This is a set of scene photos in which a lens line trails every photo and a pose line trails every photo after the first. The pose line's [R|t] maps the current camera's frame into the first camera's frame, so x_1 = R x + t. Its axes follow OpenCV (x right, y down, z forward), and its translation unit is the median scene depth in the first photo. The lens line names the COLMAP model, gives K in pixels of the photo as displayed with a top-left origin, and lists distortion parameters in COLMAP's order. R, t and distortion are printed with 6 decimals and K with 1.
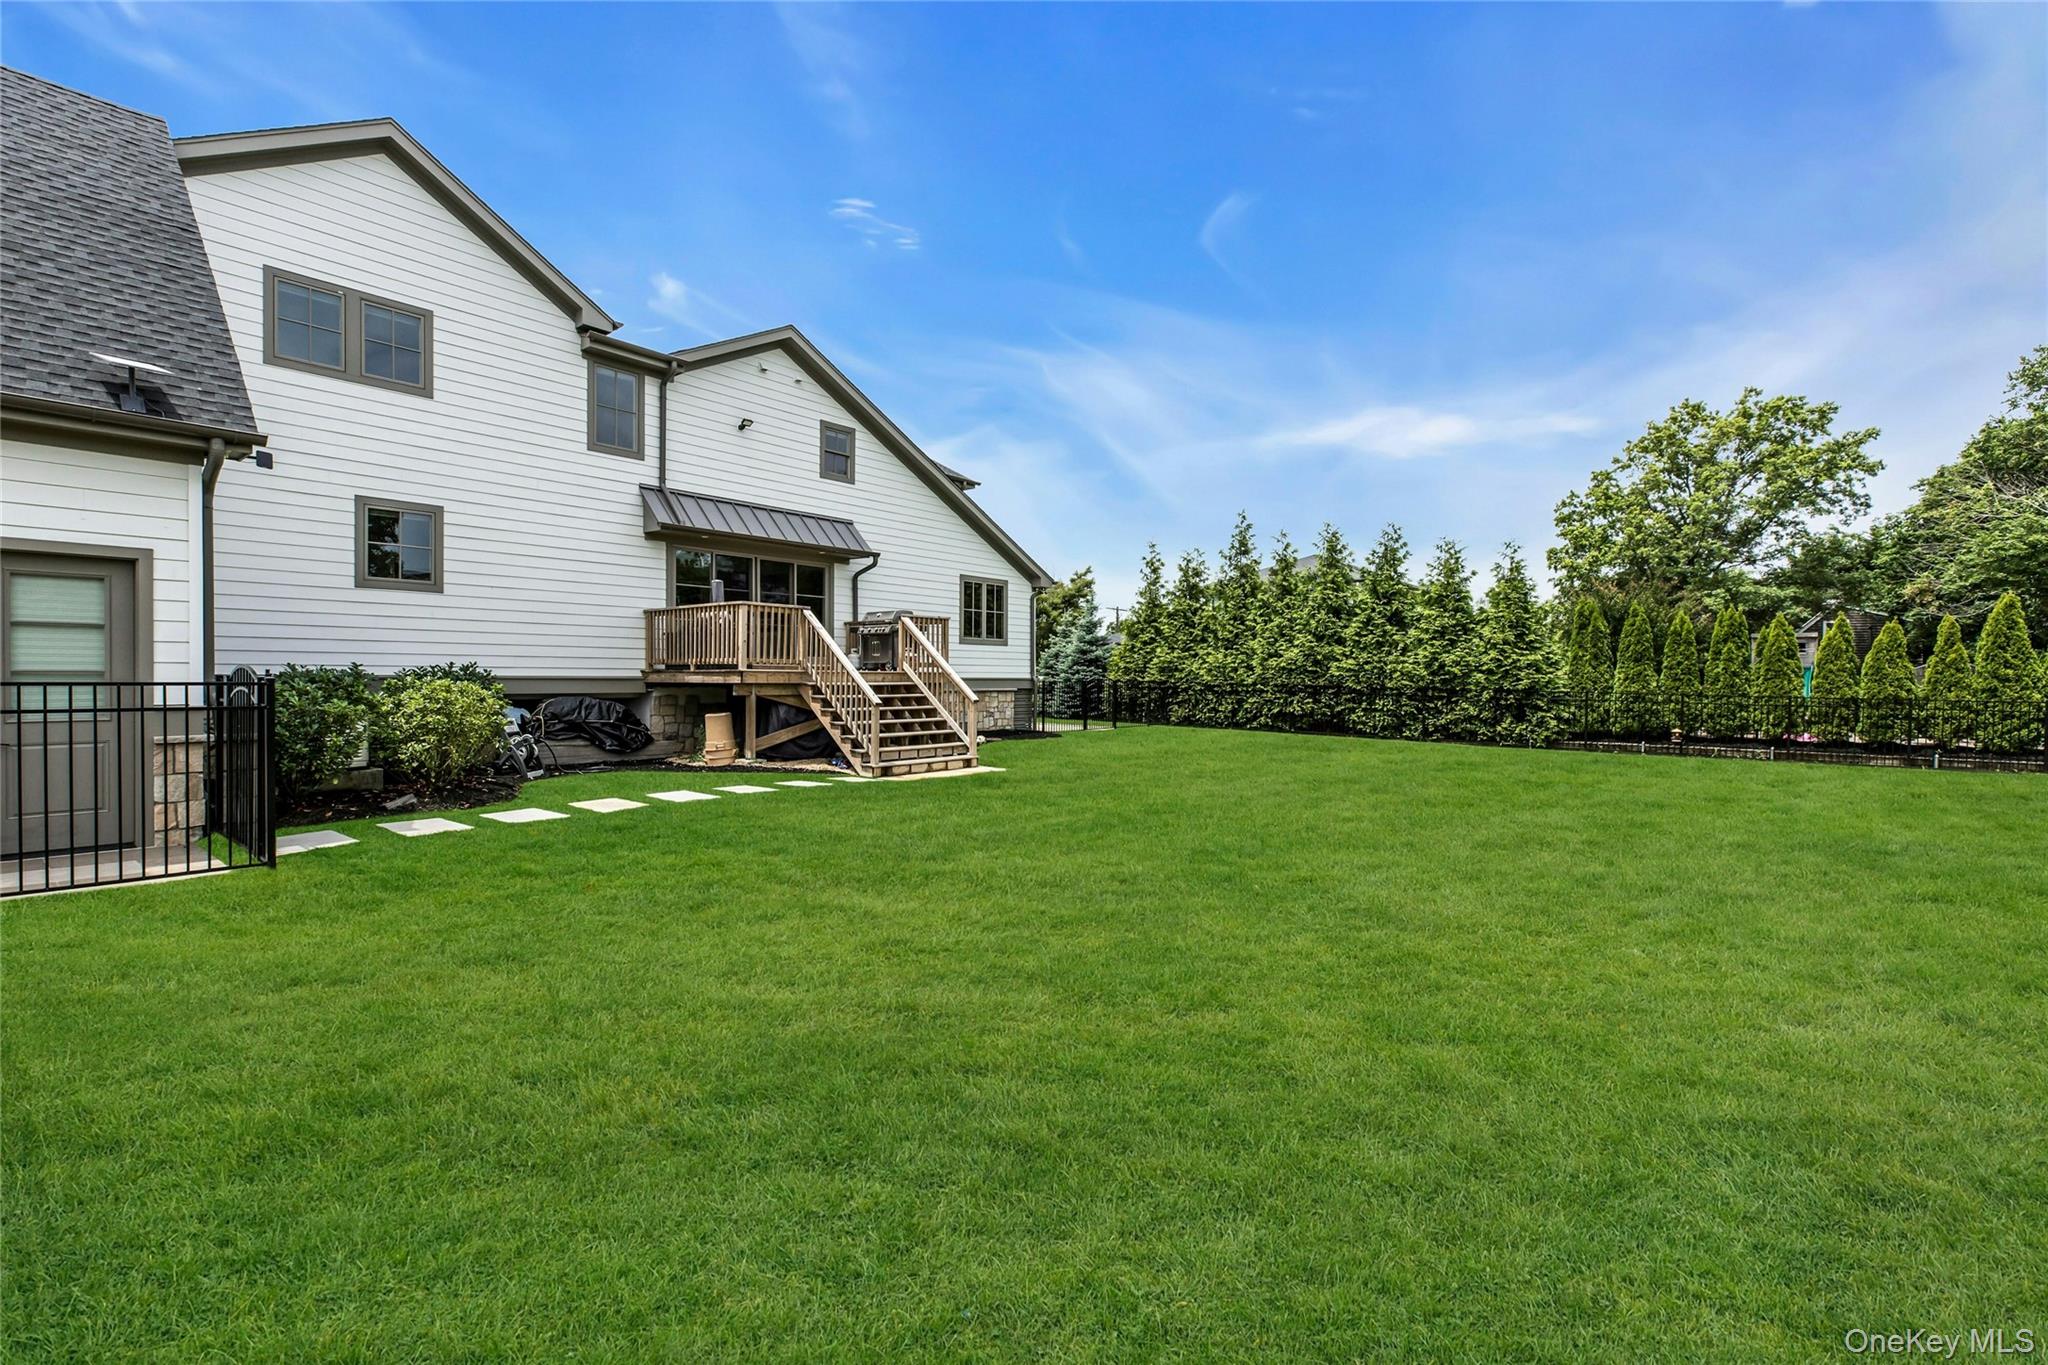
lens RADIAL K [[913.9, 0, 1024.0], [0, 913.9, 682.5], [0, 0, 1]] dist [-0.001742, -0.000849]
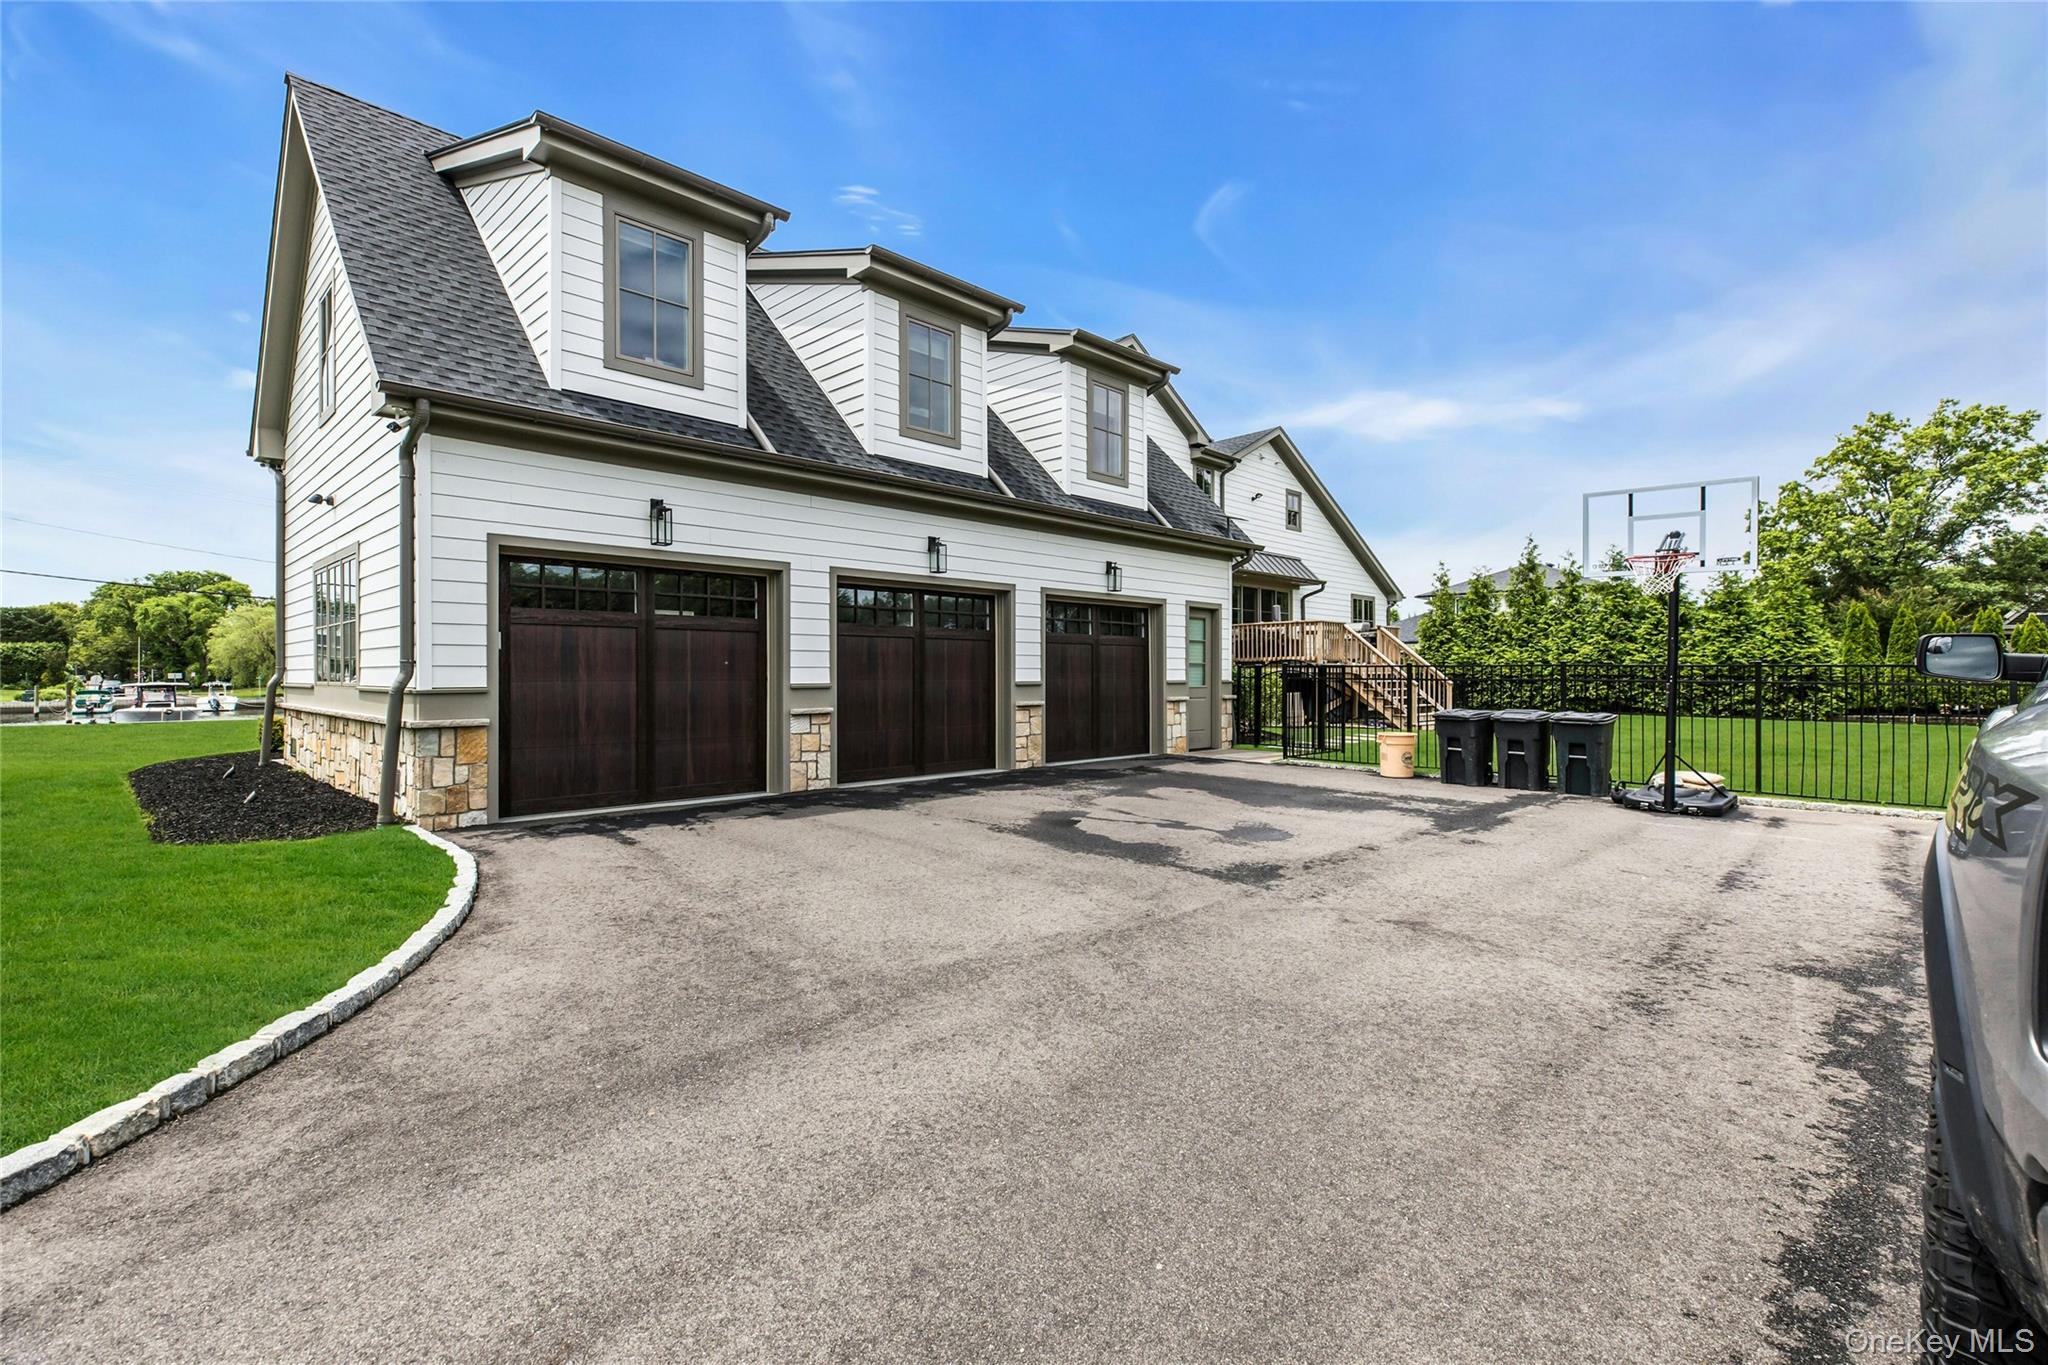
lens RADIAL K [[905.4, 0, 1025.2], [0, 905.4, 667.0], [0, 0, 1]] dist [0.000790, 0.000330]
pose [[0.995266, -0.011309, -0.096531, -0.400112], [0.009481, 0.999767, -0.019370, 0.009890], [0.096728, 0.018364, 0.995141, -0.350037]]
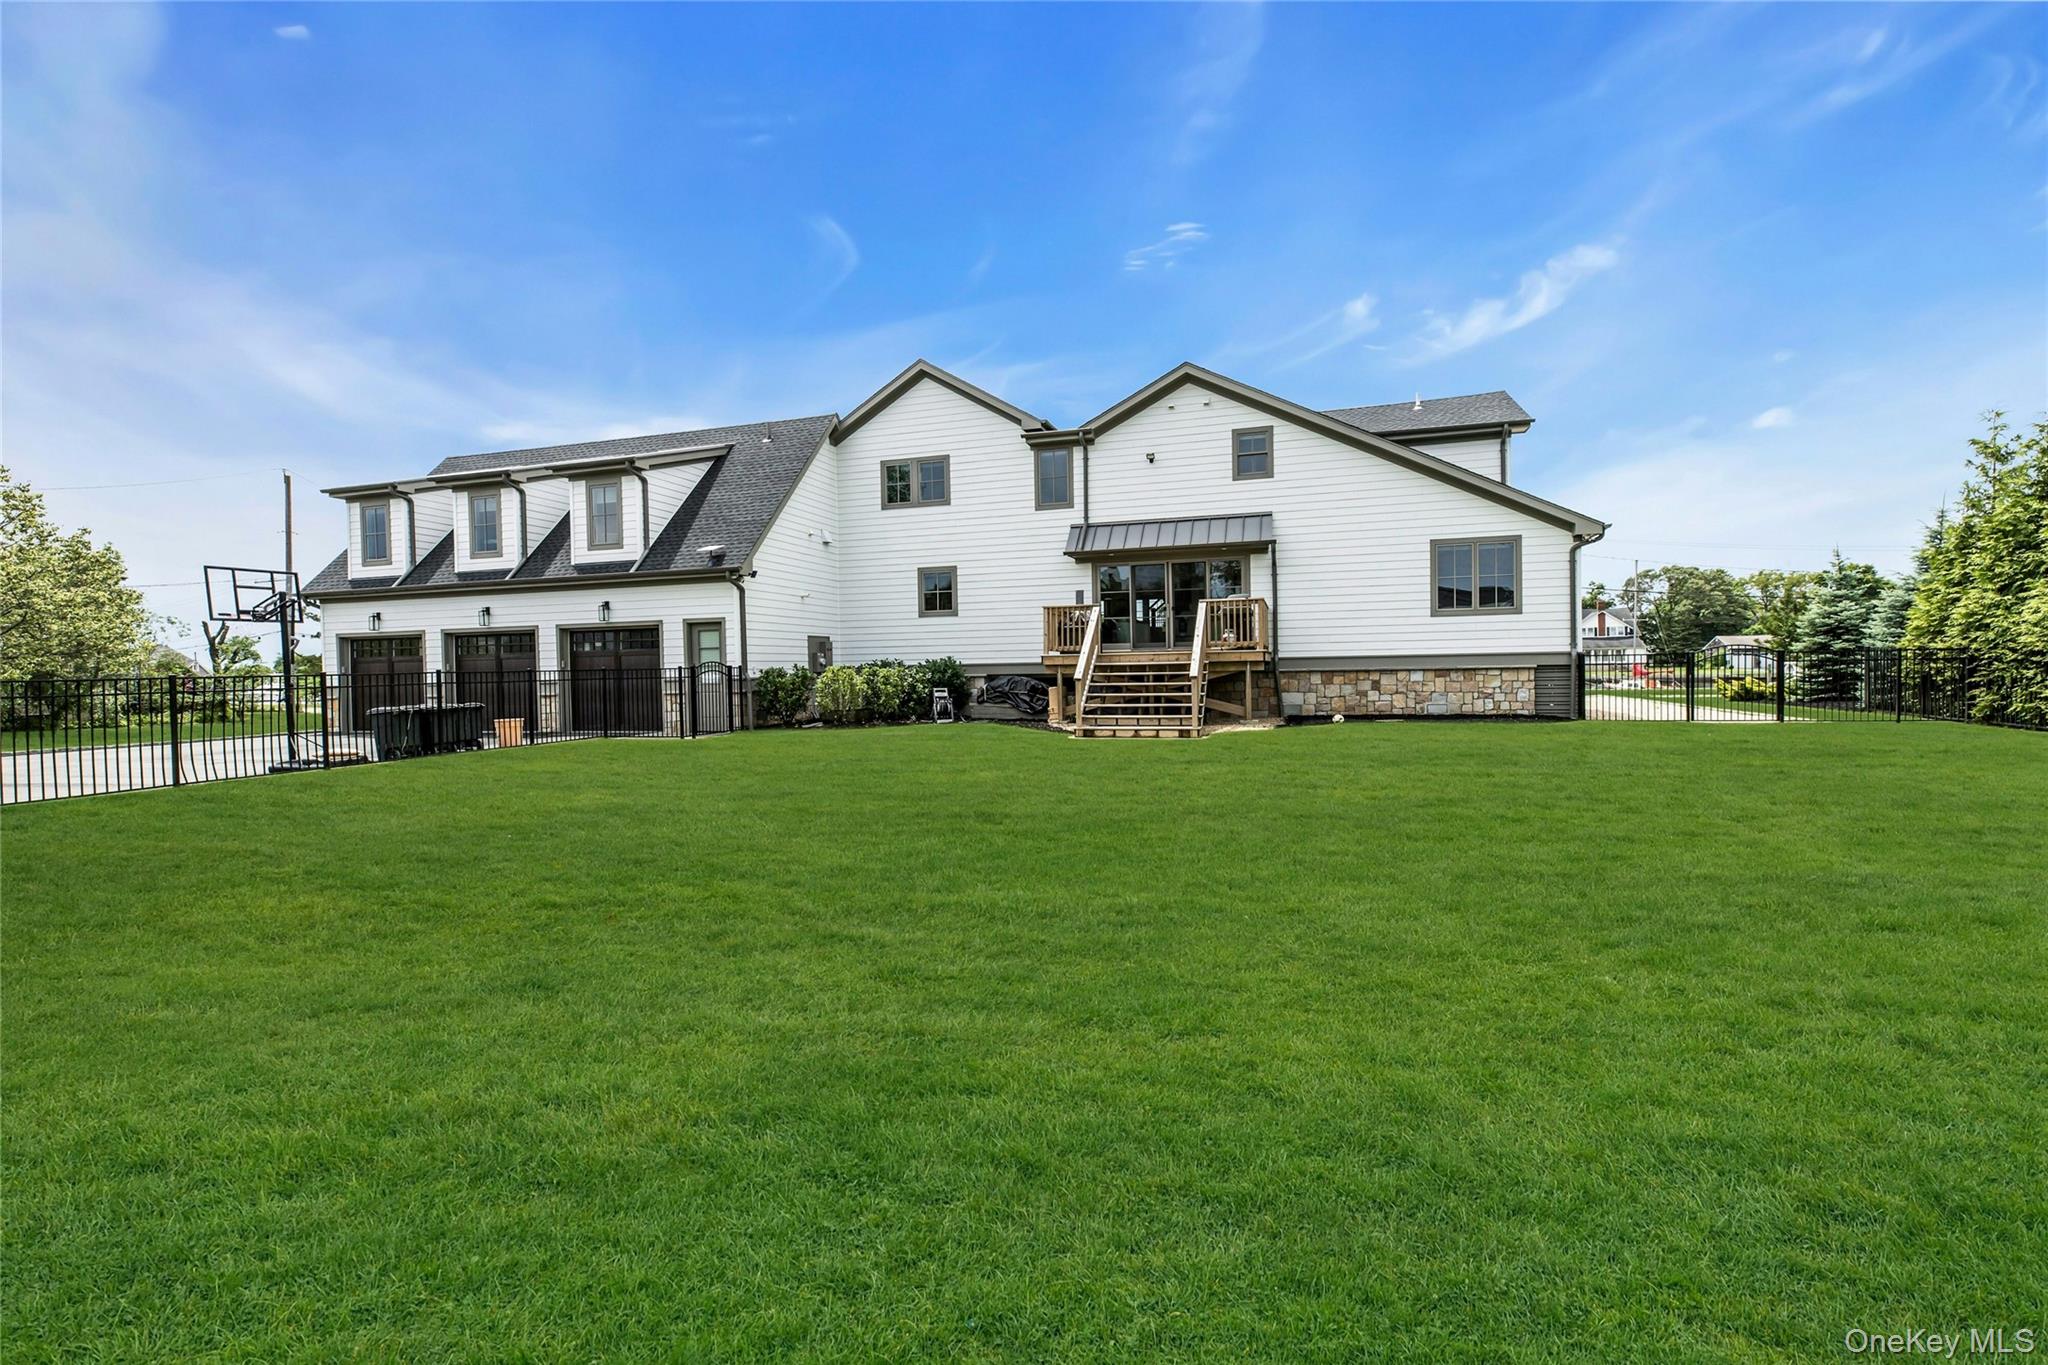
lens RADIAL K [[913.9, 0, 1024.0], [0, 913.9, 682.5], [0, 0, 1]] dist [-0.001742, -0.000849]
pose [[0.386484, -0.007866, -0.922263, 0.579042], [0.013772, 0.999901, -0.002757, 0.018731], [0.922193, -0.011636, 0.386554, 0.263008]]
